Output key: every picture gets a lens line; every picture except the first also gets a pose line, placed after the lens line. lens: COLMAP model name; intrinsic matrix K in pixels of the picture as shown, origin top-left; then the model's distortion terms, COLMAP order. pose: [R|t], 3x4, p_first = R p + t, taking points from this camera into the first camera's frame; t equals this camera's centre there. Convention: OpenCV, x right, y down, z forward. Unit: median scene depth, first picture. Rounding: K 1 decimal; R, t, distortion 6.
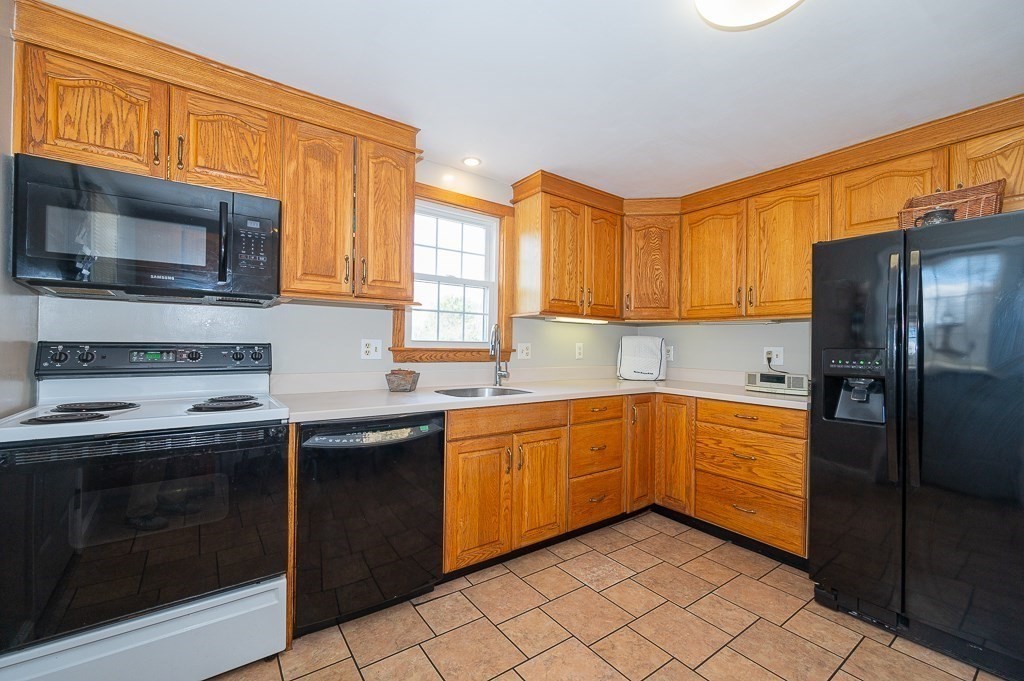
lens RADIAL K [[423.8, 0, 512.0], [0, 423.8, 340.5], [0, 0, 1]] dist [-0.002218, 0.000100]
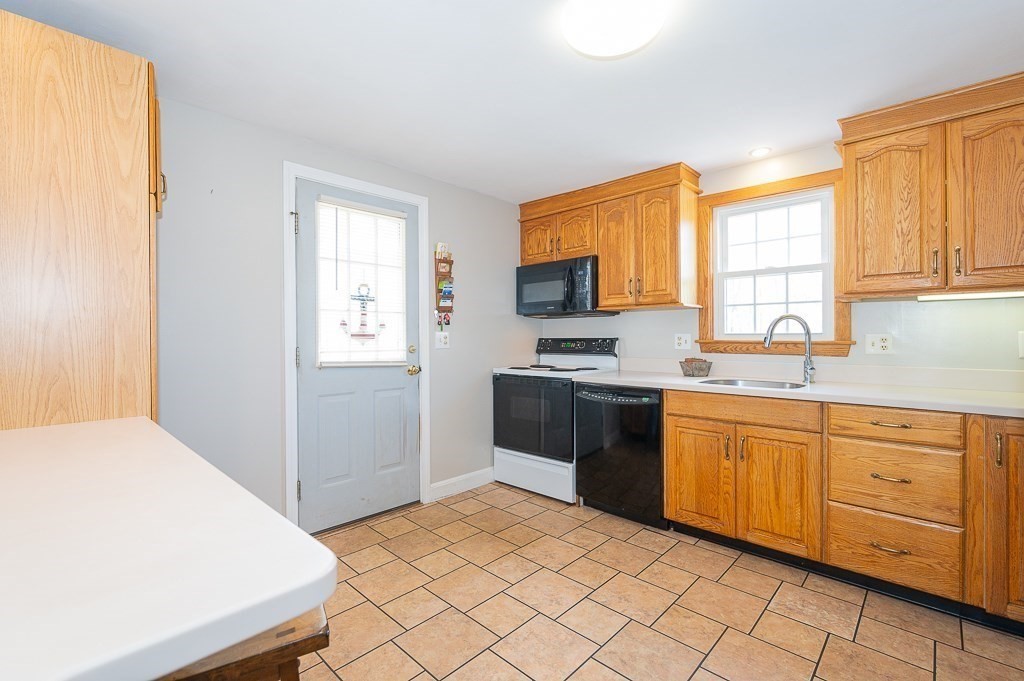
lens RADIAL K [[450.9, 0, 511.7], [0, 450.9, 334.0], [0, 0, 1]] dist [0.000880, -0.000228]
pose [[0.182889, -0.020085, -0.982928, 1.054429], [0.017633, 0.999697, -0.017147, 0.014422], [0.982975, -0.014196, 0.183188, 0.296901]]
